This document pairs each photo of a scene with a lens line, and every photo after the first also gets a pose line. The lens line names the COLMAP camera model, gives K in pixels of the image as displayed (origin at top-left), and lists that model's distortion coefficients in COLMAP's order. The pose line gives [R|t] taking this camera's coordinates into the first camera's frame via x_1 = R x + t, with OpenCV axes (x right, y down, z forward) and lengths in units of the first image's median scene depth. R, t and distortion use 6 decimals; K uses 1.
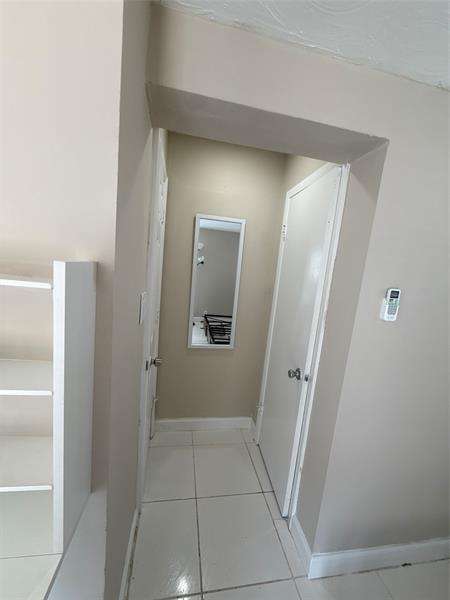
lens RADIAL K [[240.1, 0, 225.0], [0, 240.1, 300.0], [0, 0, 1]] dist [0.000042, 0.000000]
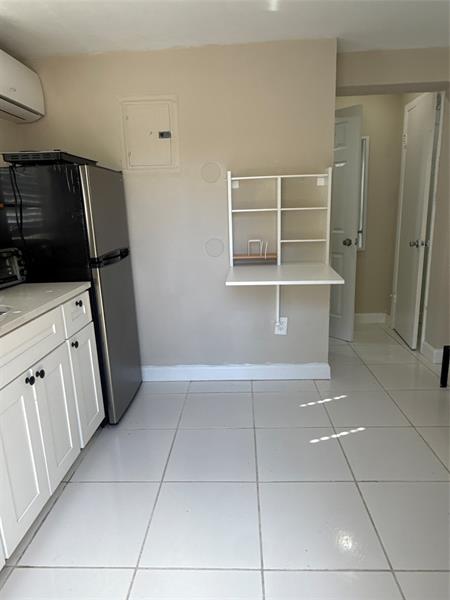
lens RADIAL K [[388.3, 0, 225.0], [0, 388.3, 300.0], [0, 0, 1]] dist [-0.003608, -0.000812]
pose [[0.967454, -0.078797, -0.240466, -0.292063], [0.098555, 0.992577, 0.071256, 0.371277], [0.233066, -0.092635, 0.968039, -1.547453]]
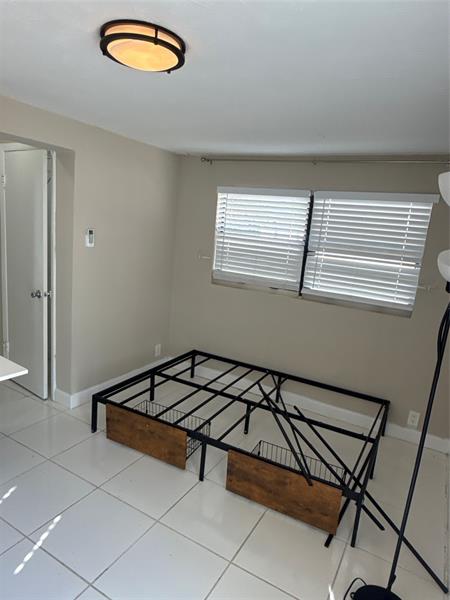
lens RADIAL K [[388.3, 0, 225.0], [0, 388.3, 300.0], [0, 0, 1]] dist [-0.003608, -0.000812]
pose [[0.646740, -0.187951, 0.739190, -0.699313], [0.086665, 0.980994, 0.173608, 0.044942], [-0.757770, -0.048217, 0.650737, -1.317643]]
